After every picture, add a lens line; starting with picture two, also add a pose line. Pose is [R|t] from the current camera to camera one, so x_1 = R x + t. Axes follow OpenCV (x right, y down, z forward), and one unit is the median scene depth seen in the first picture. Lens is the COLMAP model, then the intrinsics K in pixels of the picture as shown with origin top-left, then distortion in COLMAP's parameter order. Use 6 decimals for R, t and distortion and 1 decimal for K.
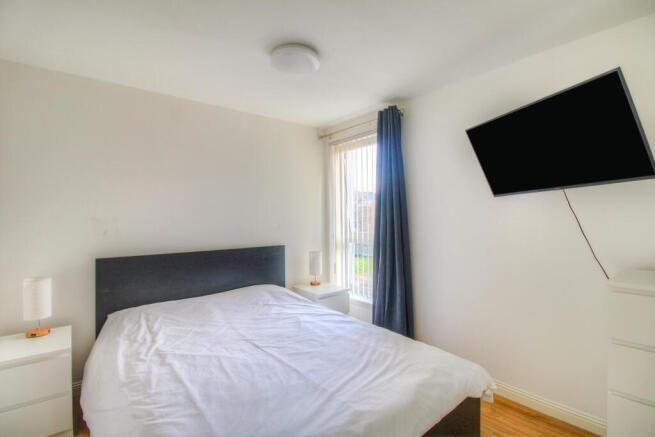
lens RADIAL K [[301.6, 0, 327.8], [0, 301.6, 220.3], [0, 0, 1]] dist [-0.021677, -0.000692]
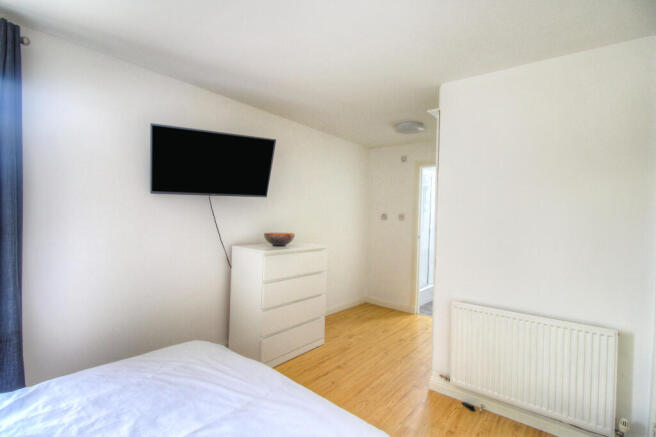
lens RADIAL K [[302.1, 0, 328.0], [0, 302.1, 221.4], [0, 0, 1]] dist [-0.021677, -0.000692]
pose [[-0.205113, -0.000313, 0.978738, -0.688645], [-0.016525, 0.999859, -0.003144, 0.014073], [-0.978599, -0.016819, -0.205089, 0.702878]]
